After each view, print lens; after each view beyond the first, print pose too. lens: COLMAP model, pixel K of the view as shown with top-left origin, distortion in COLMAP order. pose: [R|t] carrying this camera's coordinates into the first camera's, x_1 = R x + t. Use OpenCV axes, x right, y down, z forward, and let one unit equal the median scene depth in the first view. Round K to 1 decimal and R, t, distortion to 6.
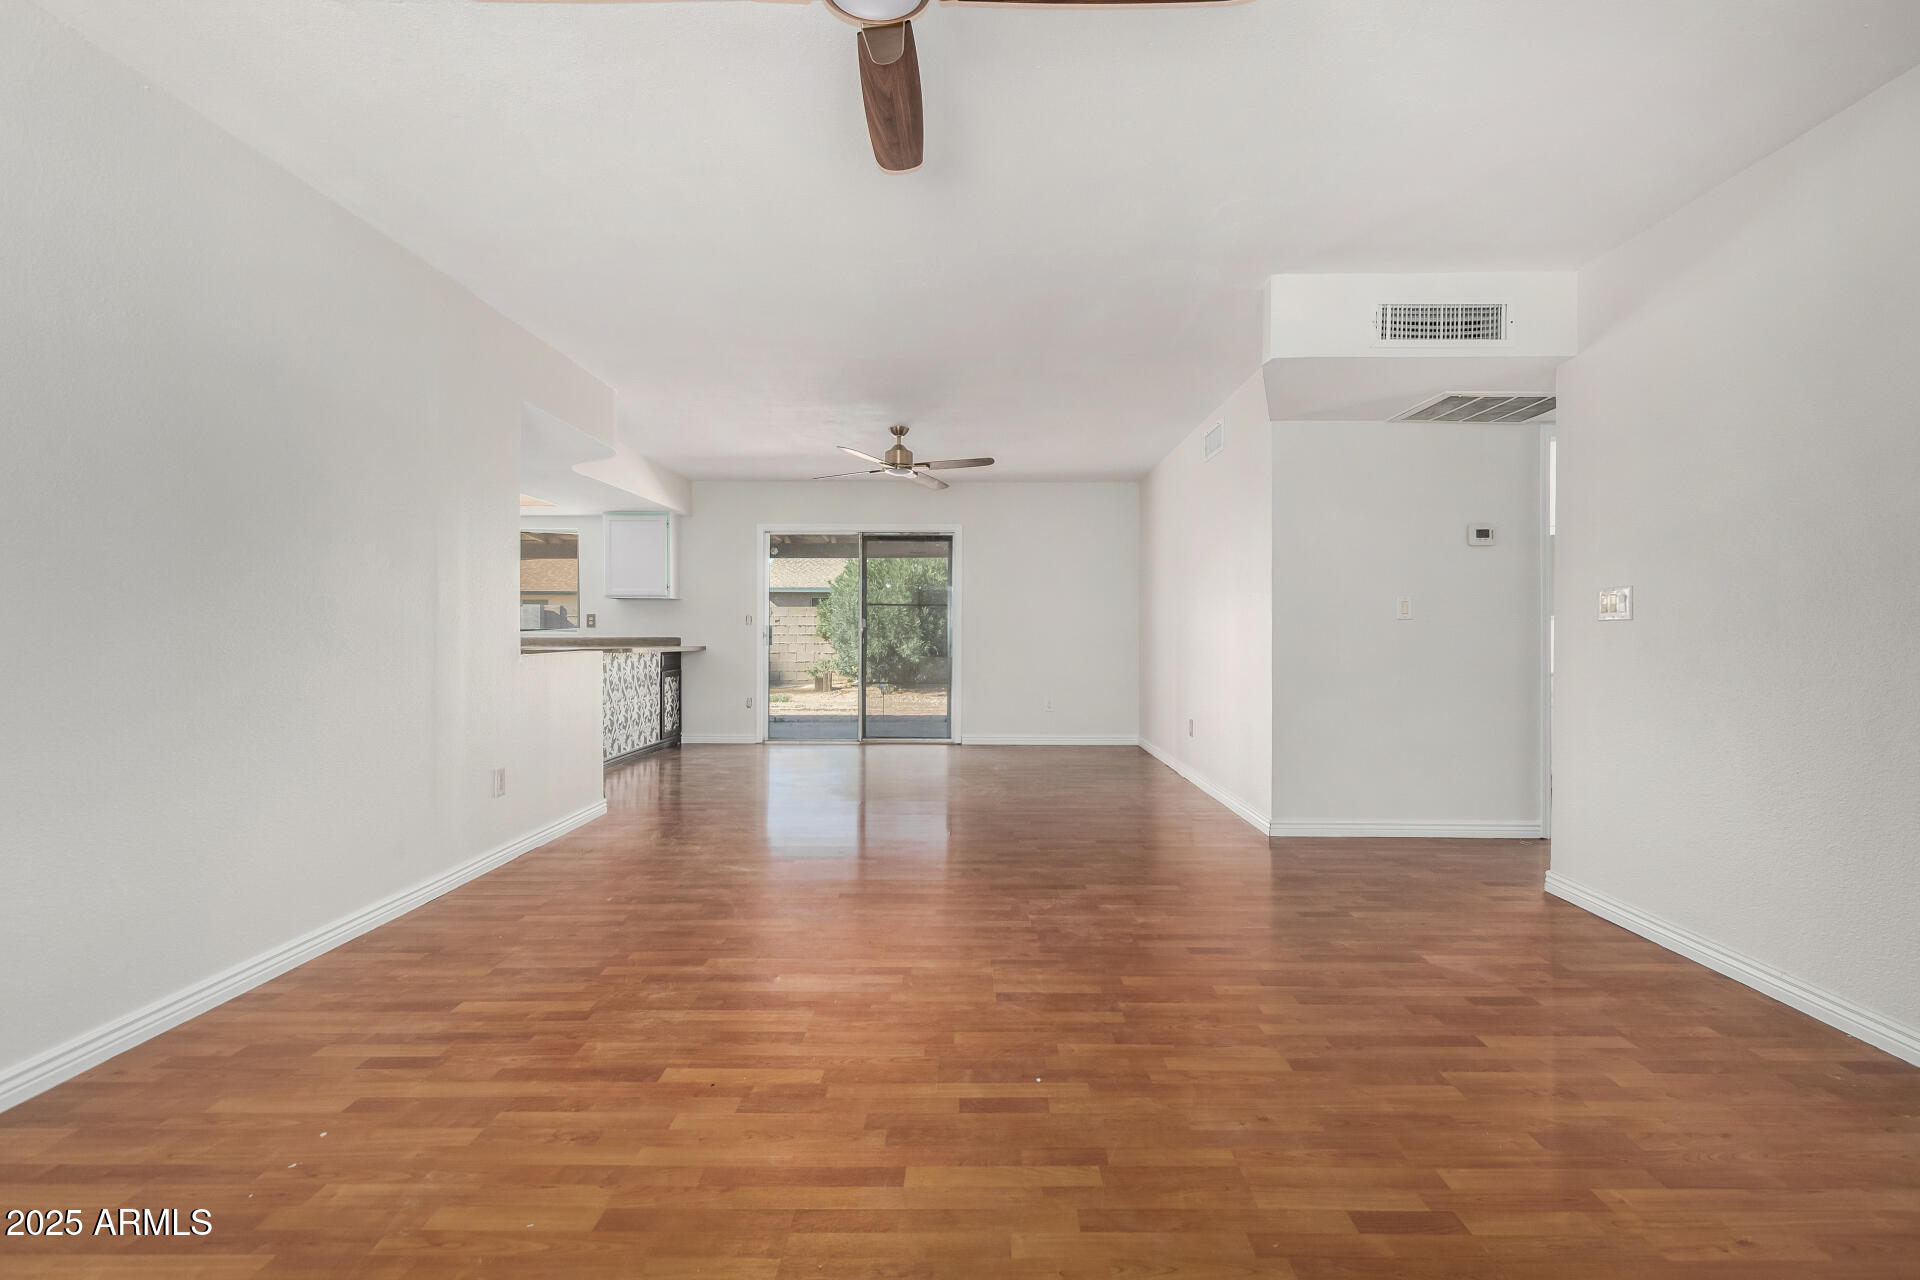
lens RADIAL K [[902.8, 0, 965.5], [0, 902.8, 633.8], [0, 0, 1]] dist [0.000552, -0.000088]
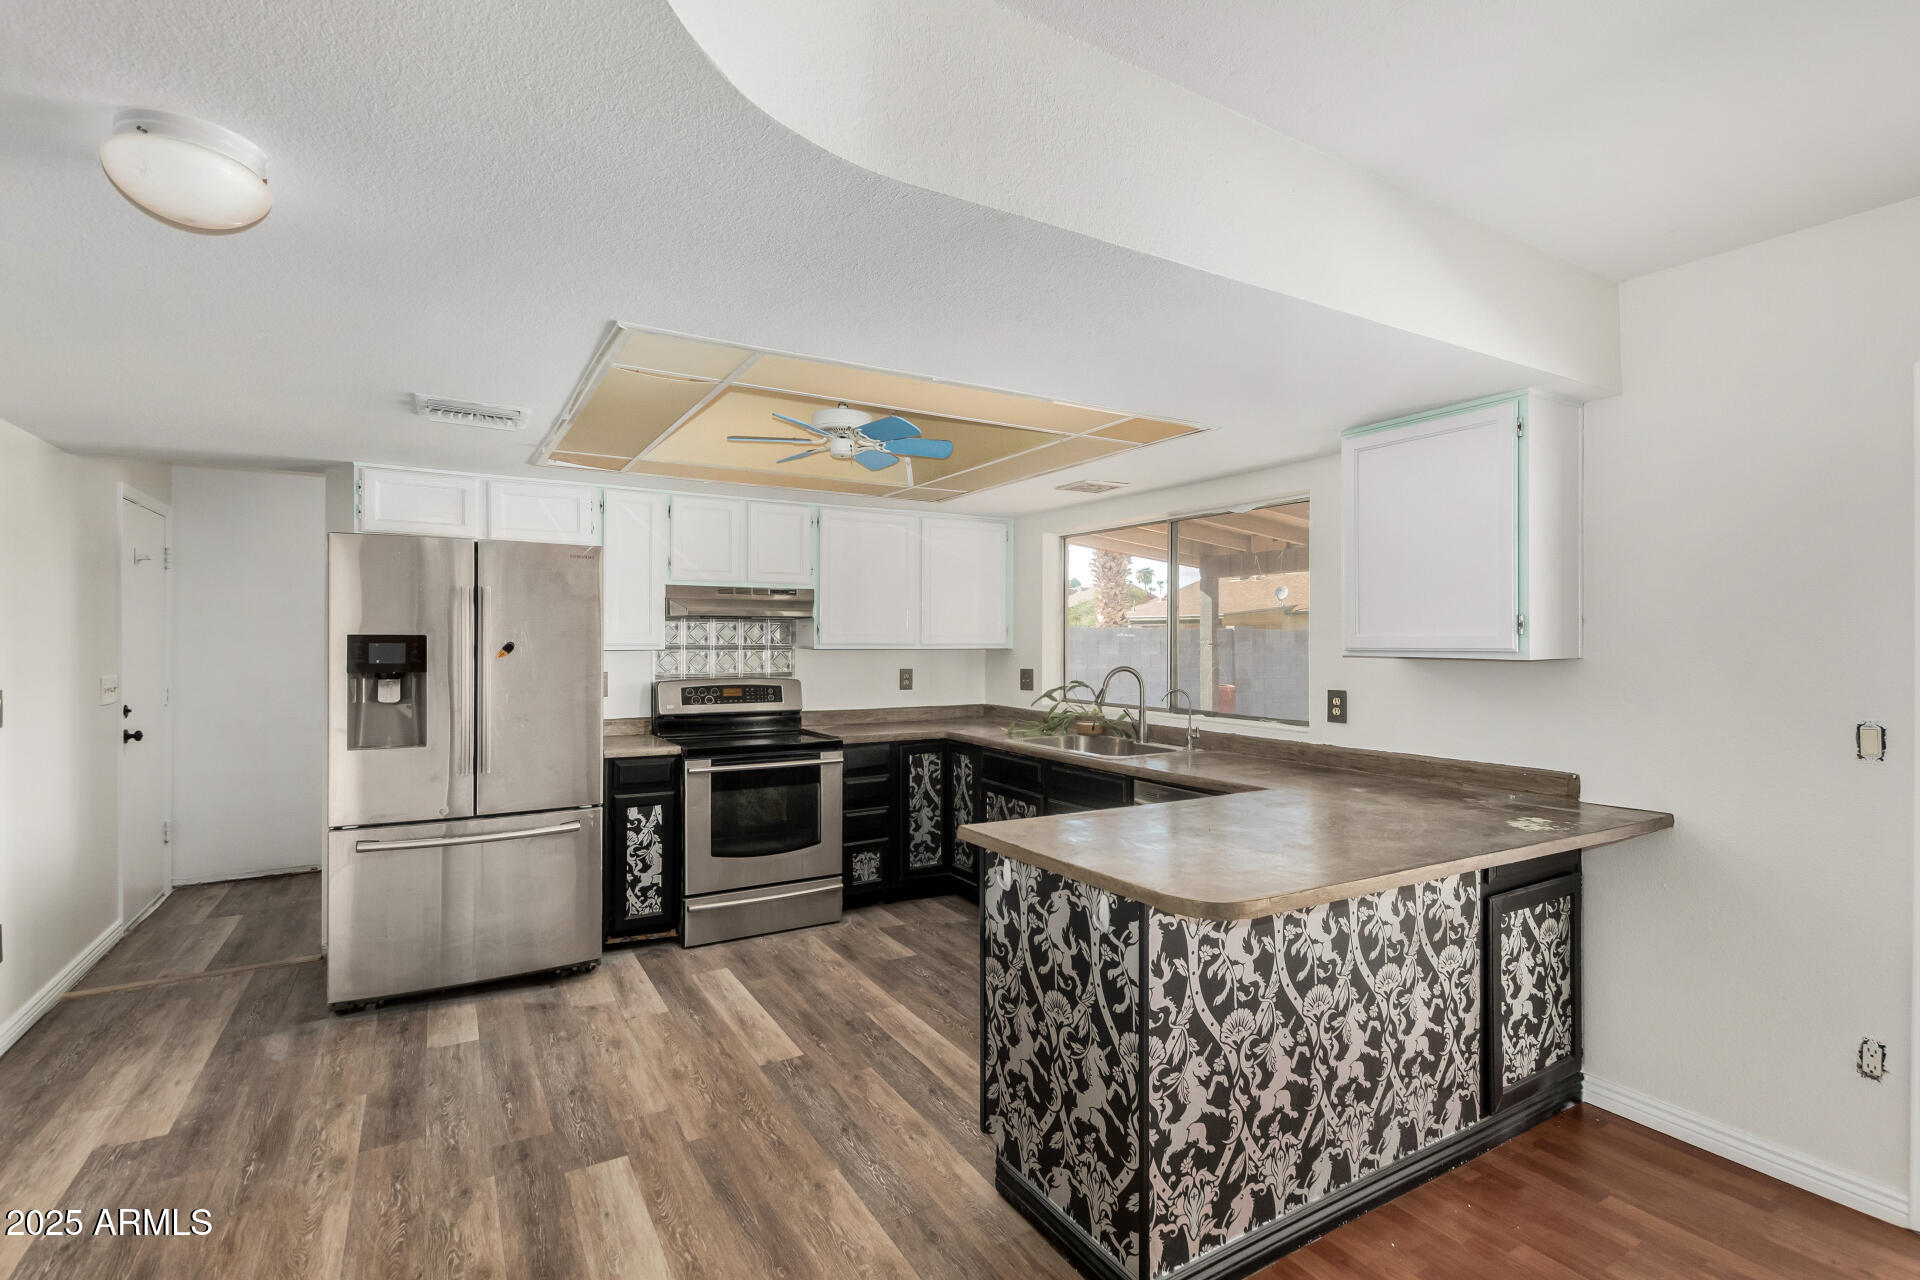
lens RADIAL K [[902.8, 0, 961.7], [0, 902.8, 639.2], [0, 0, 1]] dist [0.000552, -0.000088]
pose [[0.537526, -0.004230, -0.843236, -0.166584], [0.001861, 0.999991, -0.003830, -0.045561], [0.843245, 0.000489, 0.537529, 0.662309]]
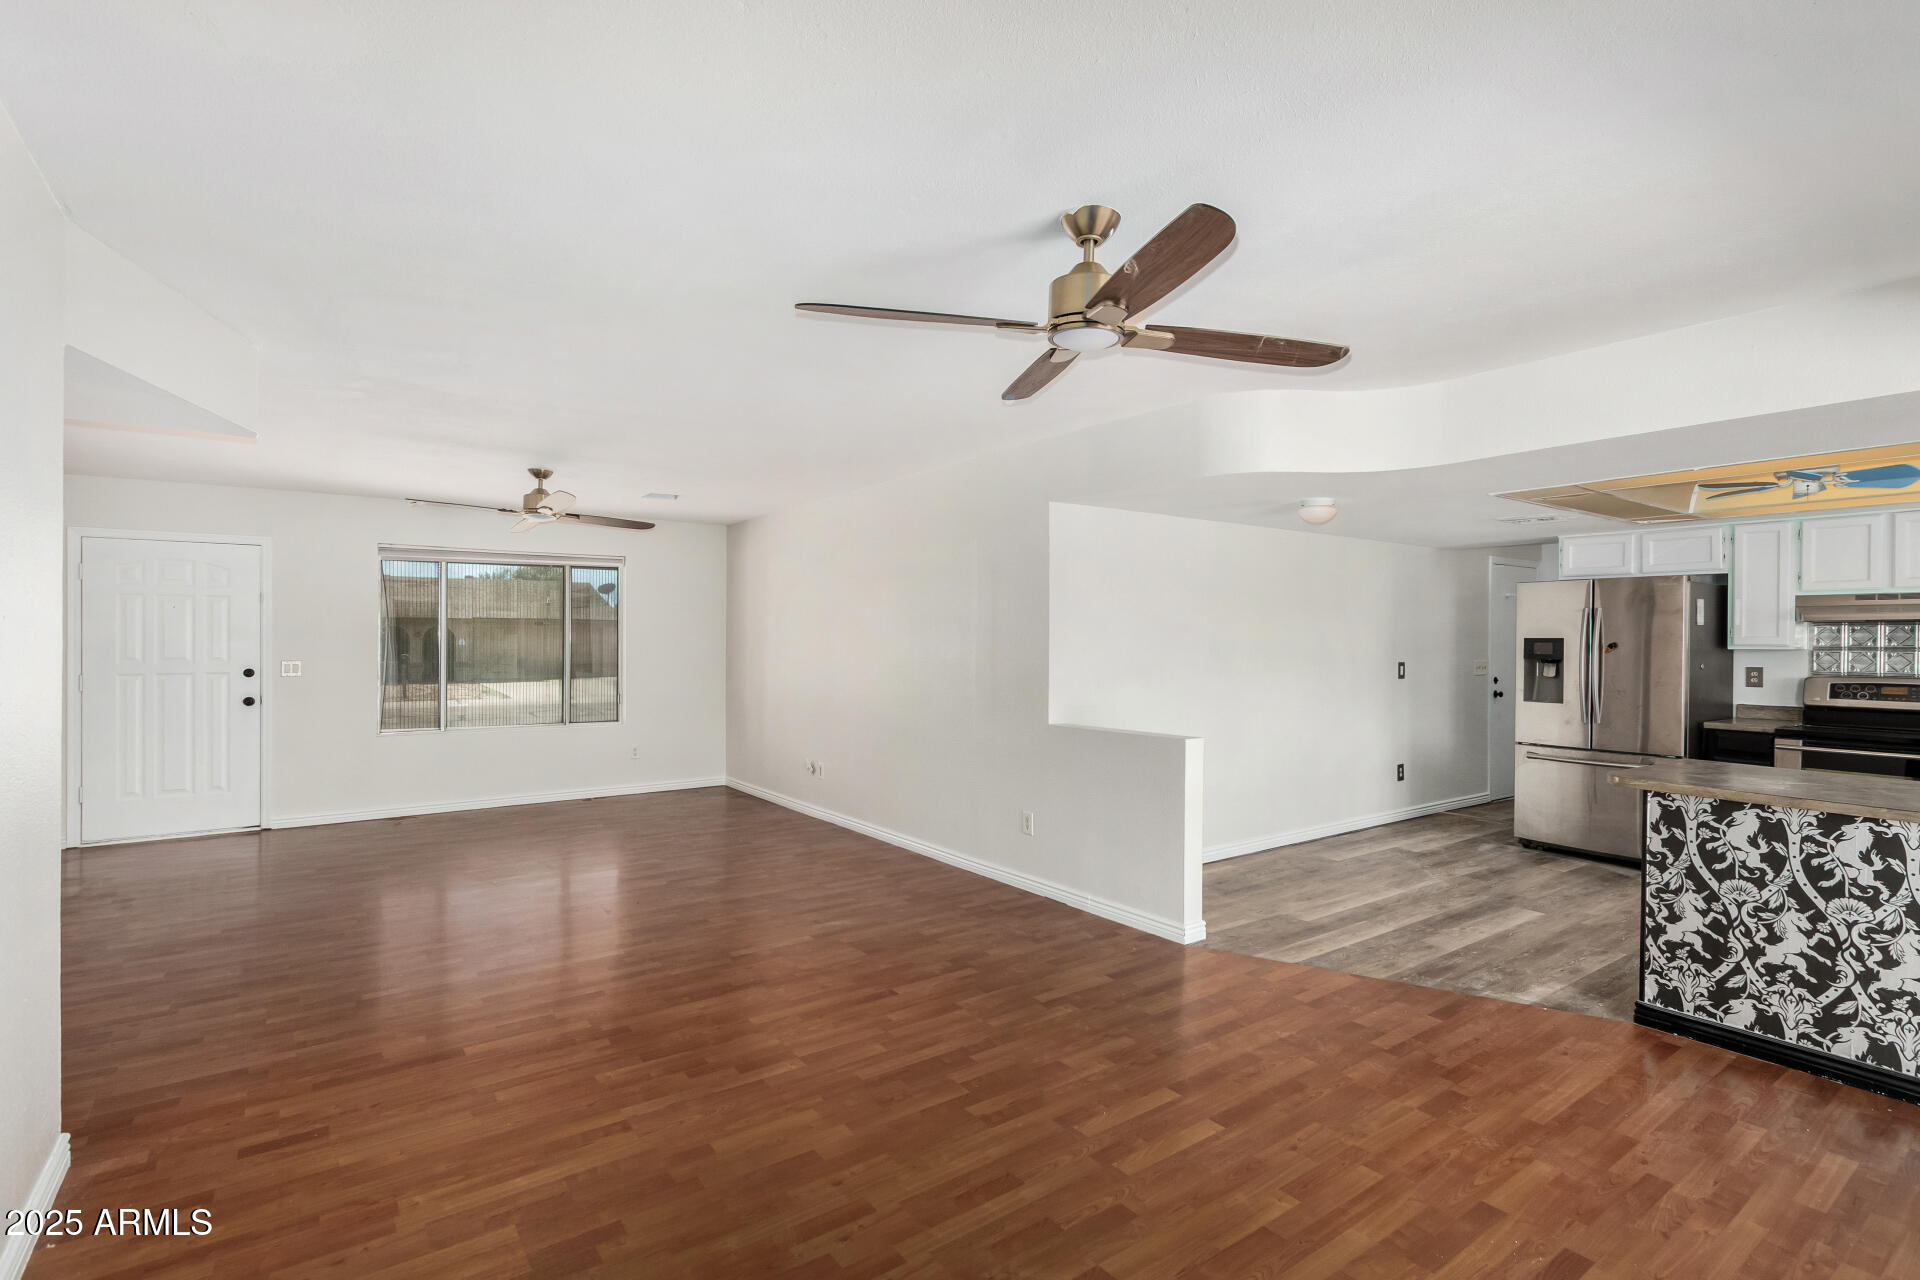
lens RADIAL K [[902.8, 0, 962.4], [0, 902.8, 645.0], [0, 0, 1]] dist [0.000552, -0.000088]
pose [[-0.802883, -0.004229, -0.596121, 0.156997], [-0.006846, 0.999974, 0.002127, -0.042291], [0.596097, 0.005788, -0.802892, 0.970986]]
